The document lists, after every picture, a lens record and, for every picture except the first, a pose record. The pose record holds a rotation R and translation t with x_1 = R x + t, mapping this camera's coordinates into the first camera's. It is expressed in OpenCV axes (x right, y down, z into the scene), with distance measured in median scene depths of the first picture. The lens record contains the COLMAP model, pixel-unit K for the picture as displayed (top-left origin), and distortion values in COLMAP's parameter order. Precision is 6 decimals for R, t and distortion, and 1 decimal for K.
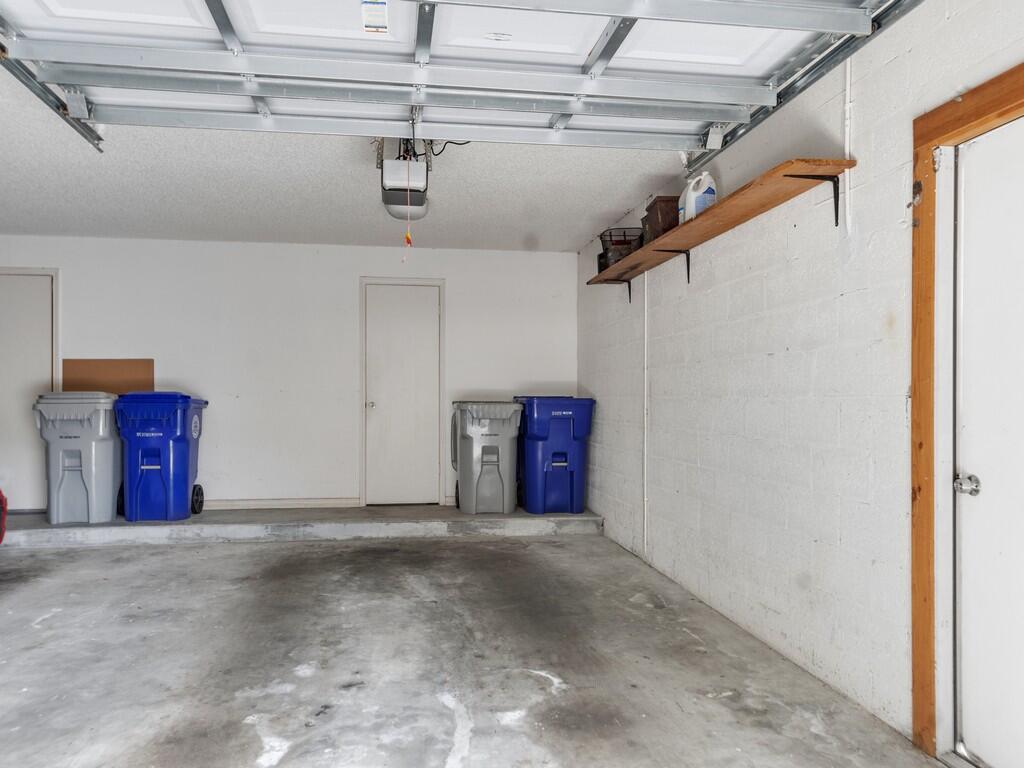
lens RADIAL K [[705.8, 0, 510.4], [0, 705.8, 412.3], [0, 0, 1]] dist [0.010009, 0.004444]
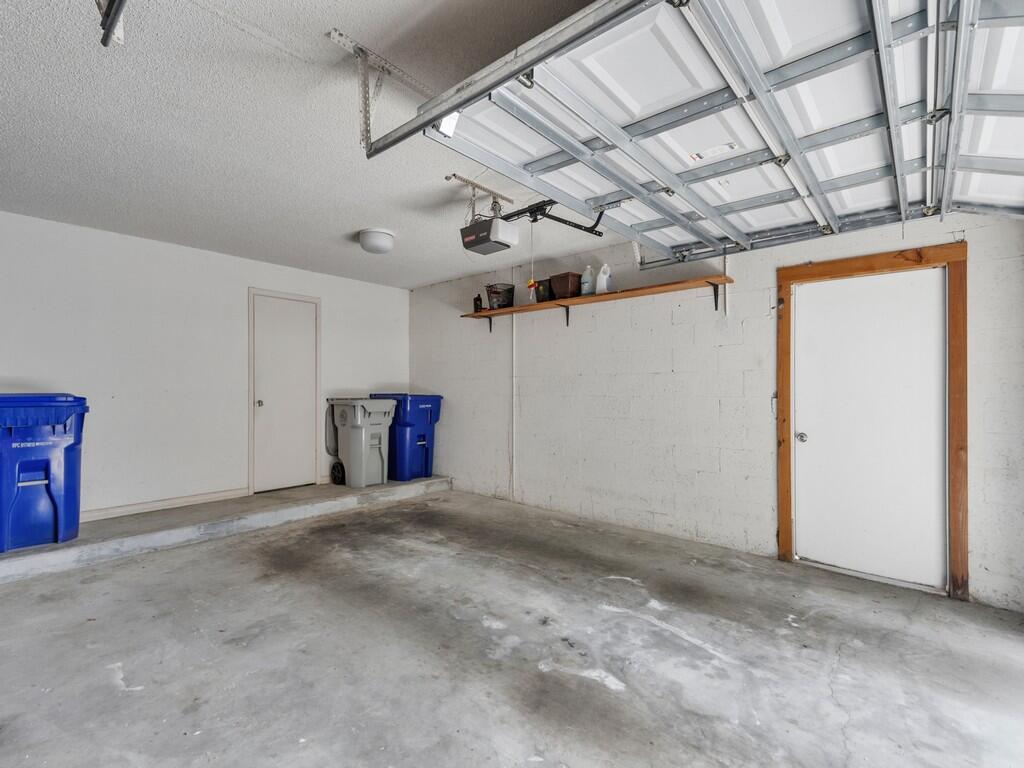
lens RADIAL K [[481.9, 0, 490.9], [0, 481.9, 397.5], [0, 0, 1]] dist [0.028813, -0.011951]
pose [[0.761362, -0.013703, 0.648182, -0.739020], [0.014615, 0.999885, 0.003972, -0.029822], [-0.648162, 0.006449, 0.761475, 0.315253]]
